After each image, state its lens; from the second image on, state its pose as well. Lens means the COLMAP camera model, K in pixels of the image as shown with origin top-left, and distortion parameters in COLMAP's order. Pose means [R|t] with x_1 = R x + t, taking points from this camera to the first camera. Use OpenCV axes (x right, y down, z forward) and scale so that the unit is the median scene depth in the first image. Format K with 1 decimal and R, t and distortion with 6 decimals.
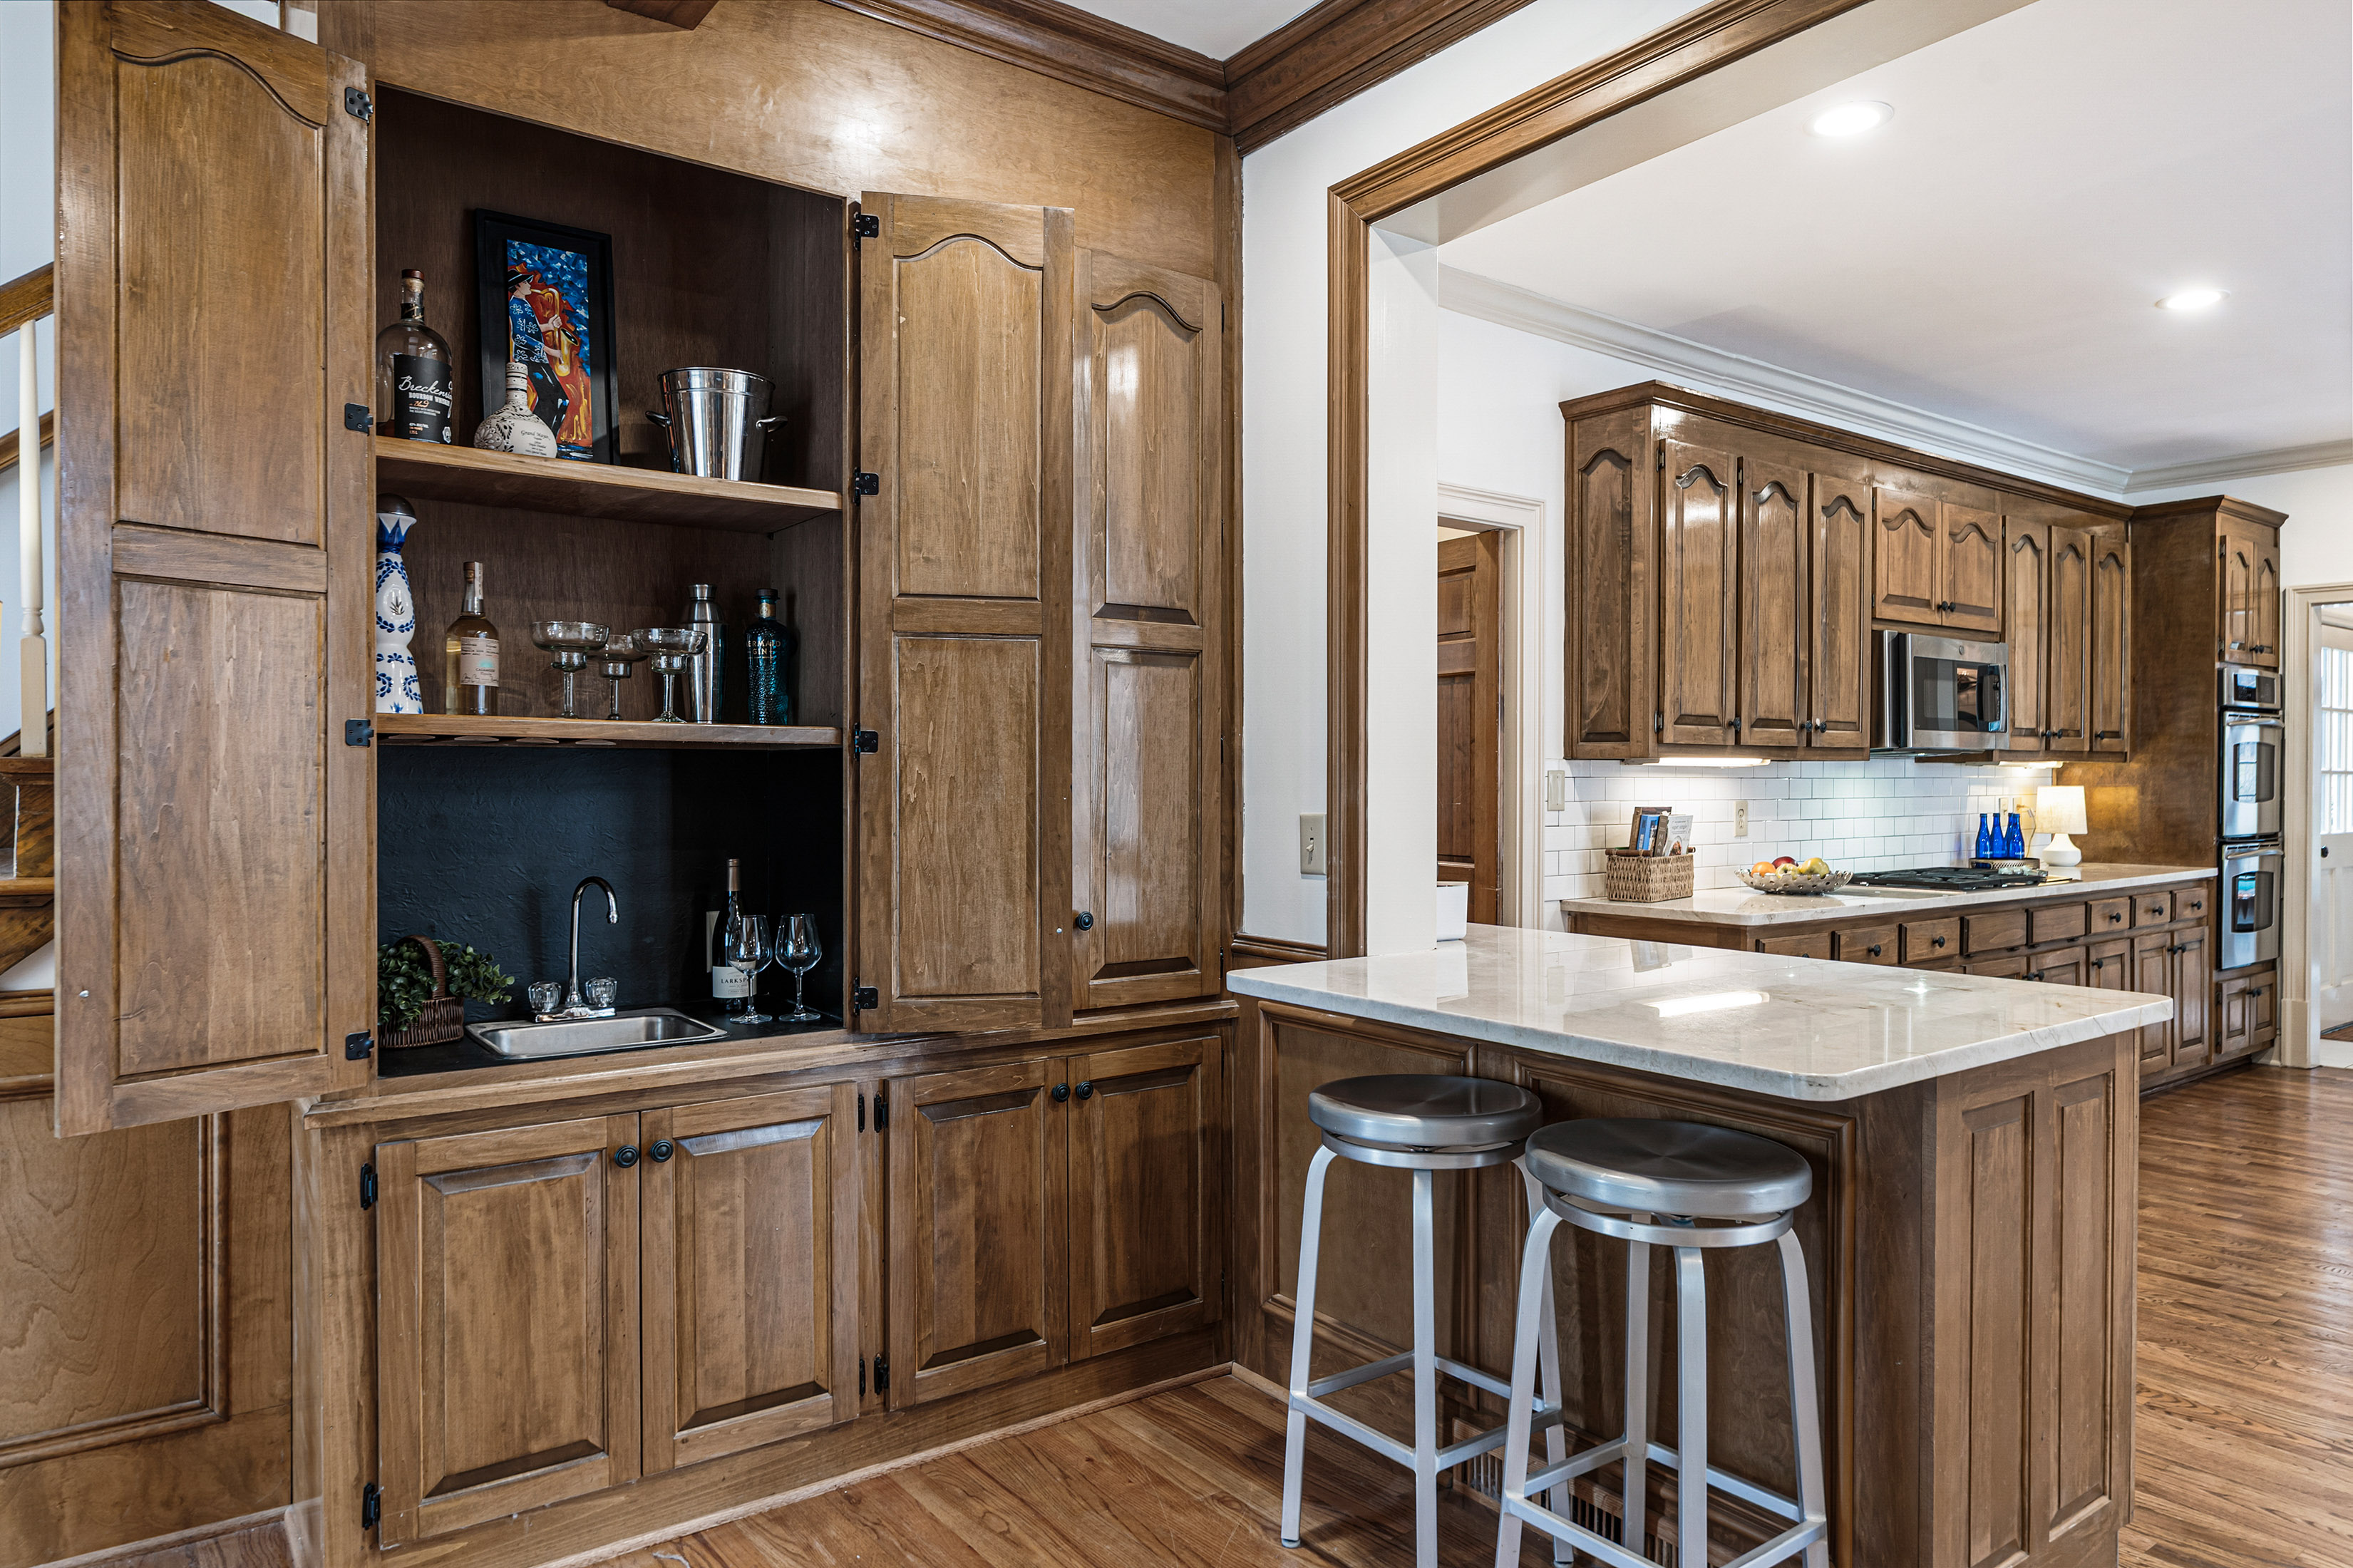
lens RADIAL K [[1466.6, 0, 1176.6], [0, 1466.6, 793.0], [0, 0, 1]] dist [0.001402, -0.001139]
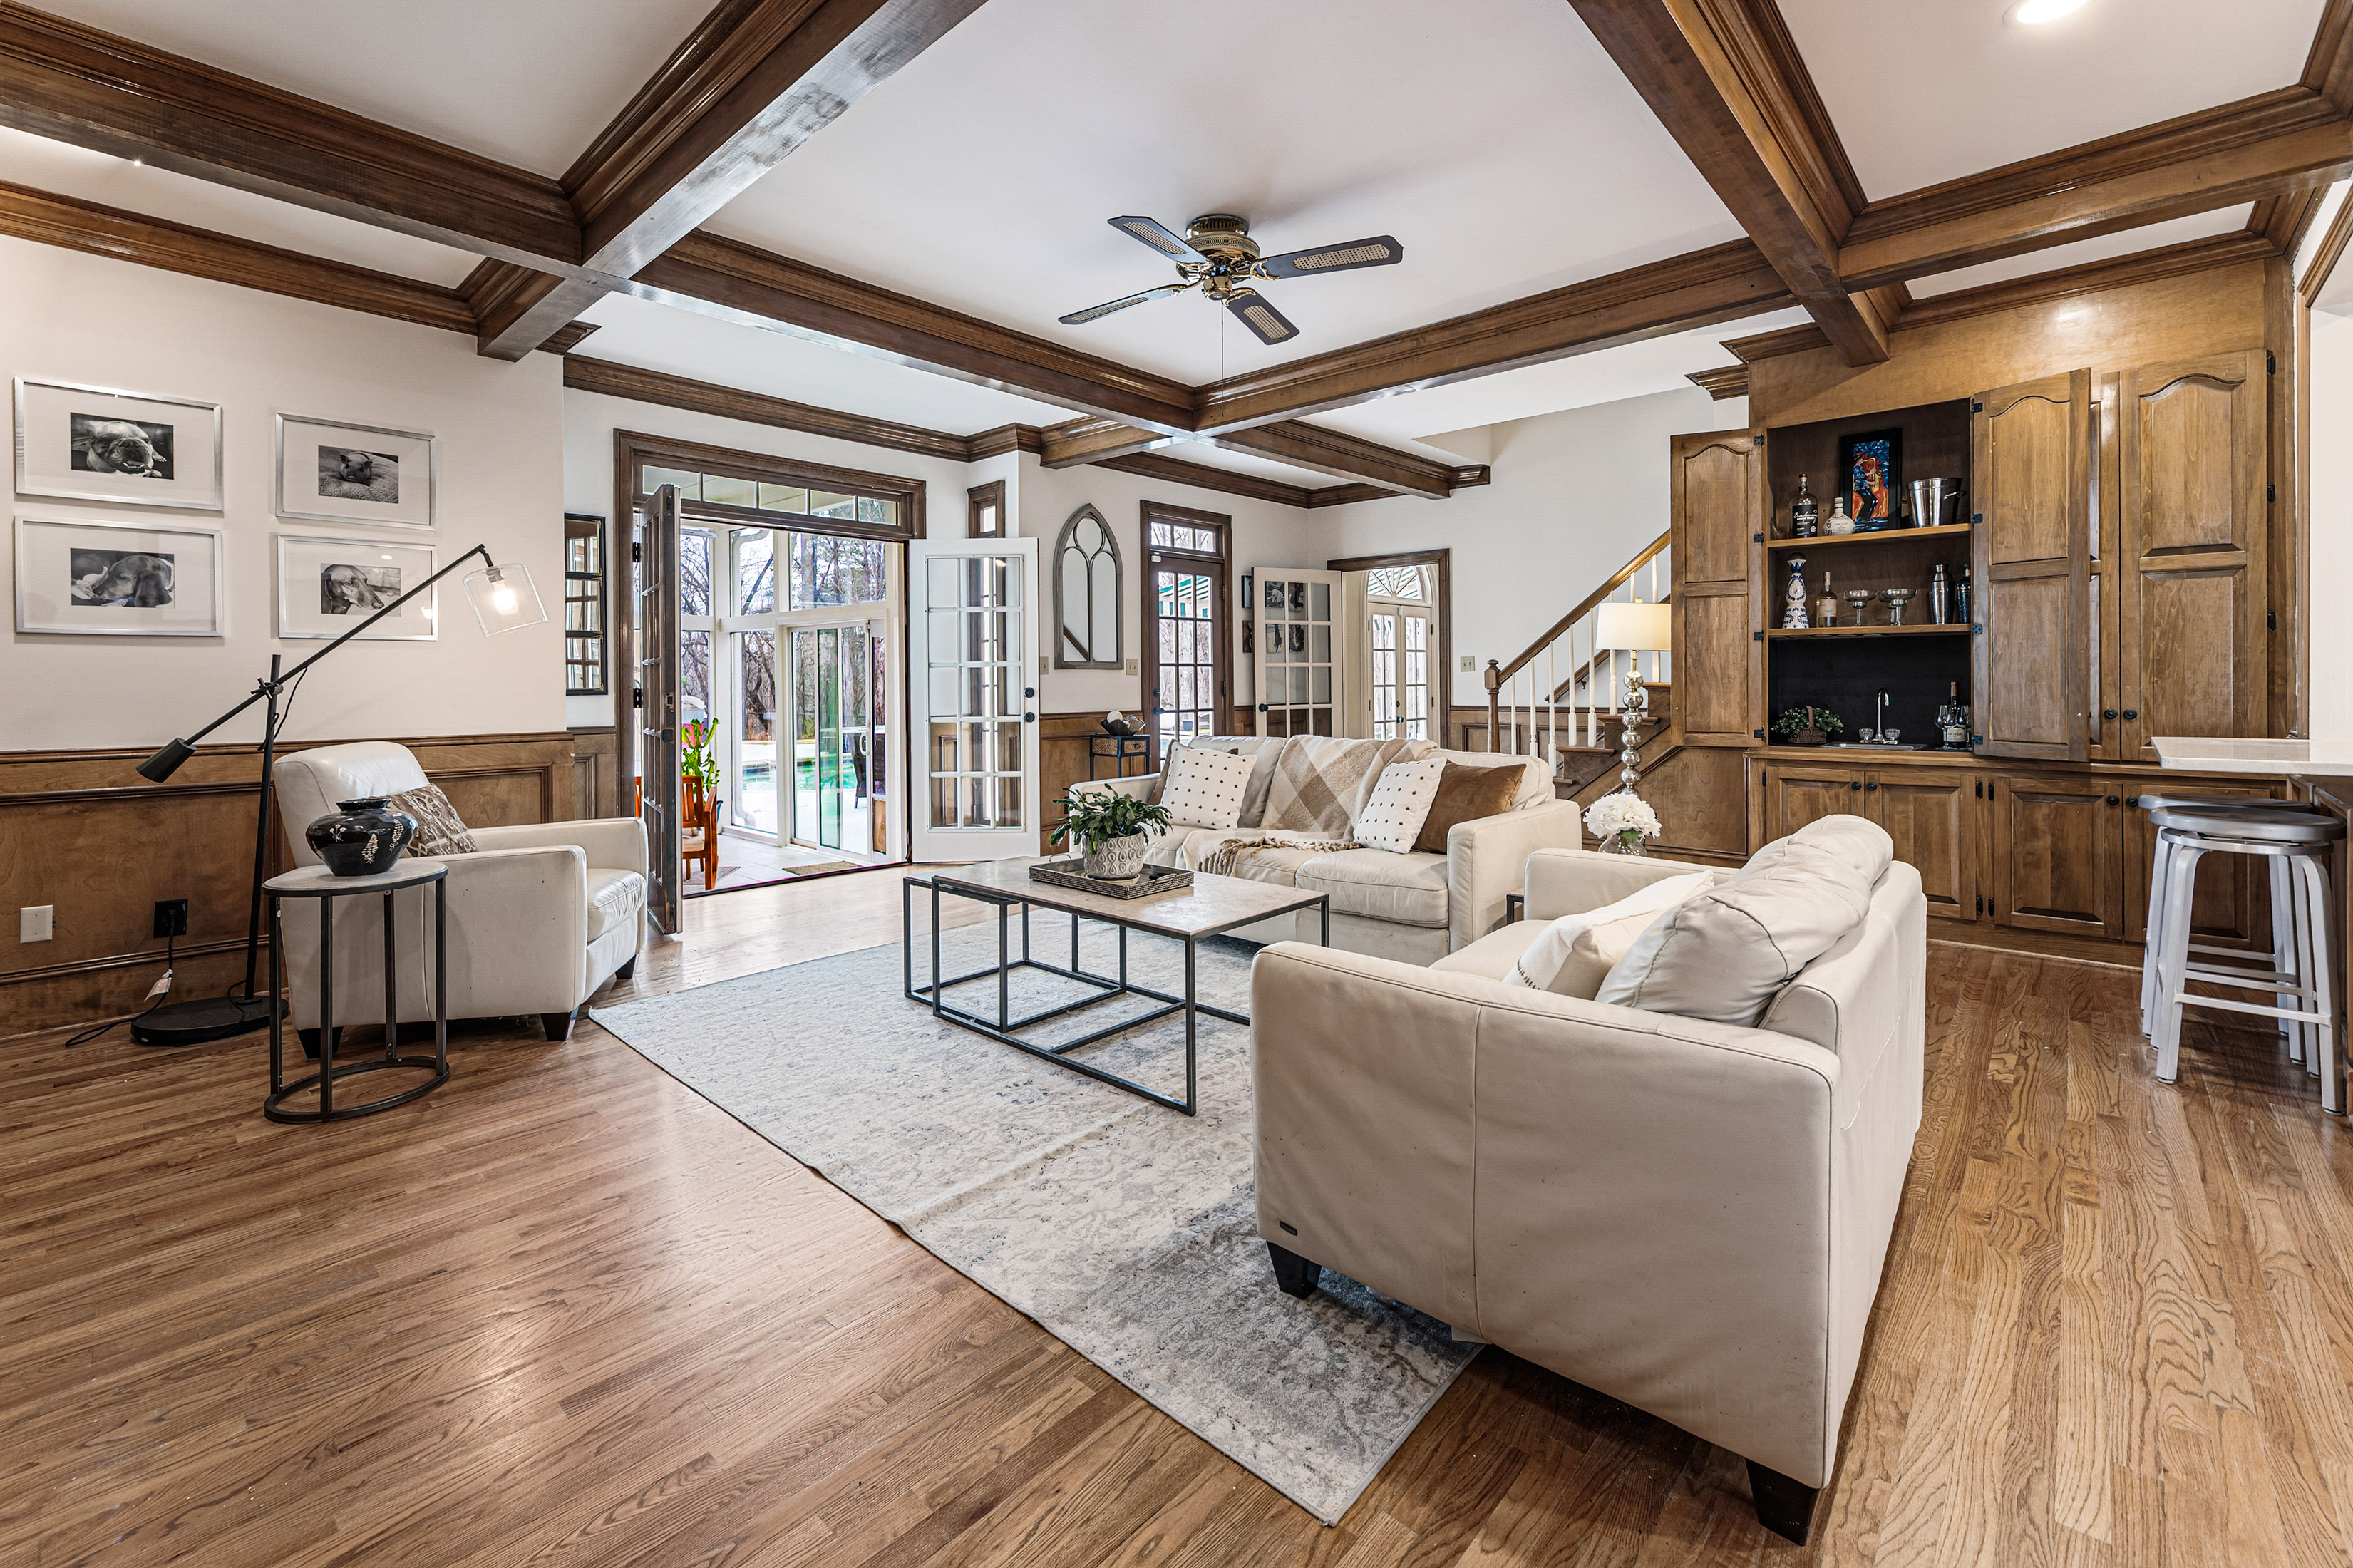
lens RADIAL K [[999.8, 0, 1159.3], [0, 999.8, 678.7], [0, 0, 1]] dist [0.000428, -0.000089]
pose [[0.177115, -0.002099, -0.984188, 0.594509], [0.000461, 0.999998, -0.002050, 0.024358], [0.984190, -0.000091, 0.177116, -0.296021]]
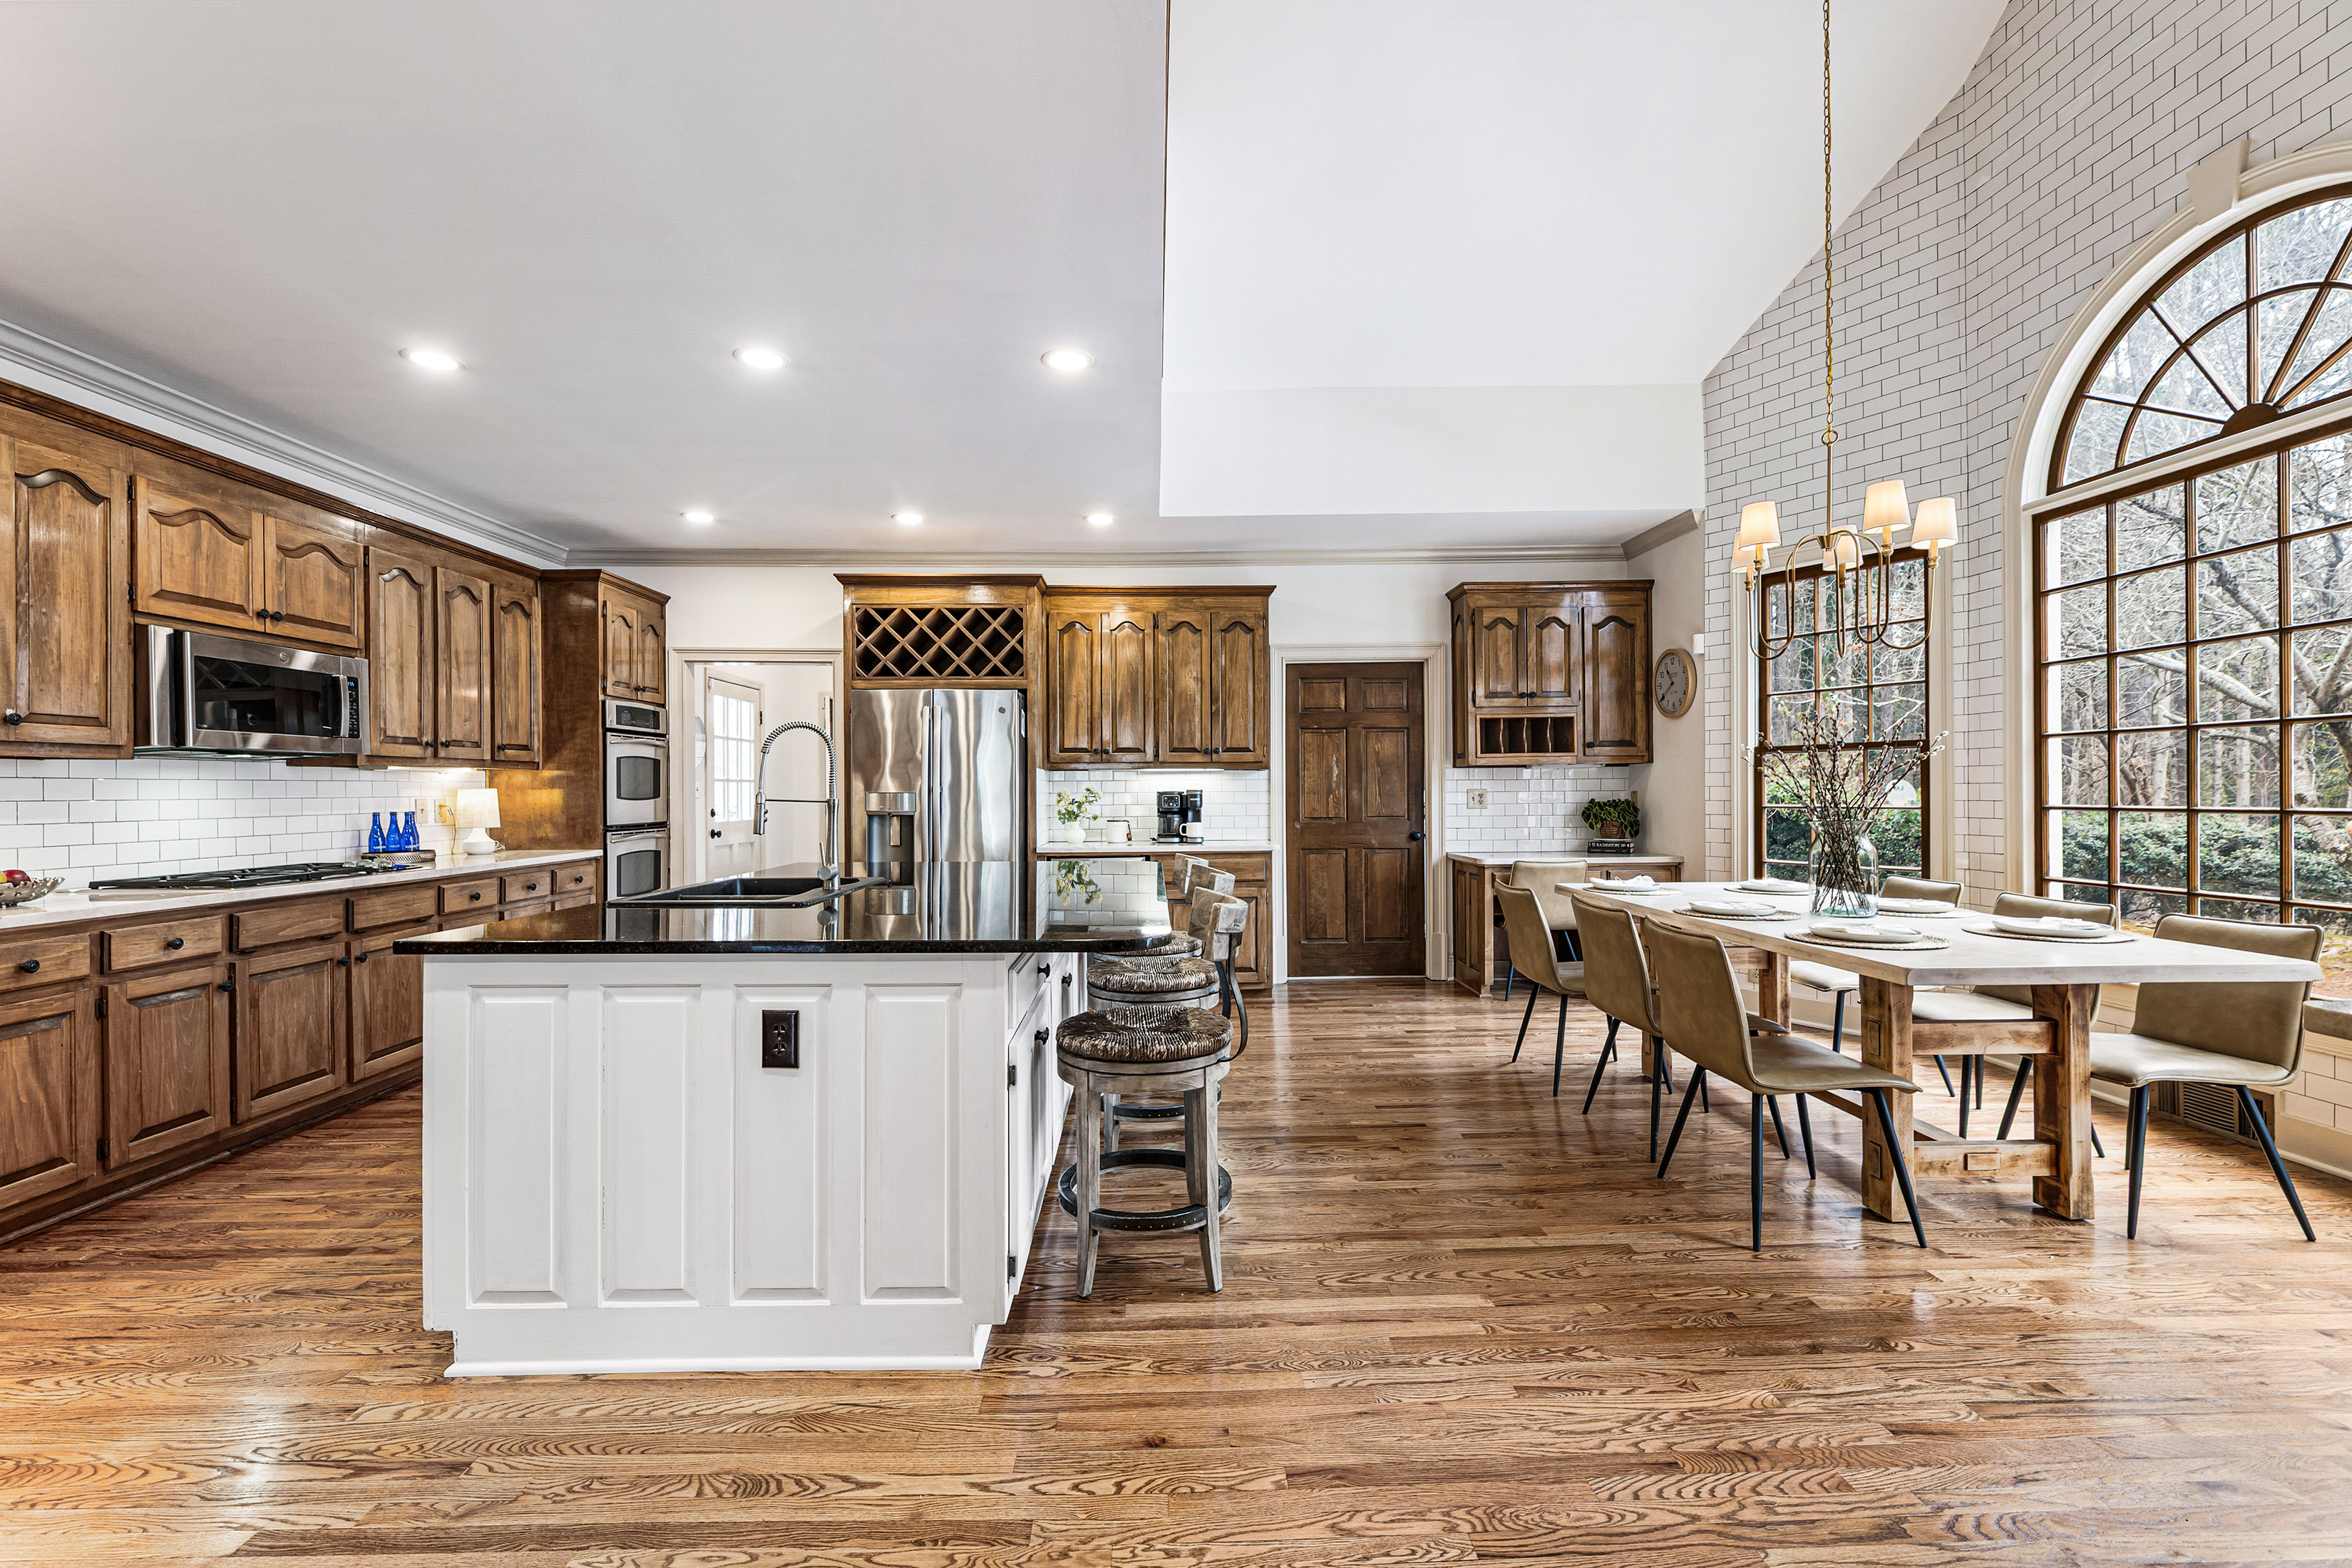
lens RADIAL K [[990.1, 0, 1163.7], [0, 990.1, 790.7], [0, 0, 1]] dist [-0.000411, 0.000259]
pose [[0.593914, -0.003822, 0.804520, 0.362514], [0.014225, 0.999882, -0.005750, 0.012381], [-0.804403, 0.014859, 0.593898, 0.074984]]
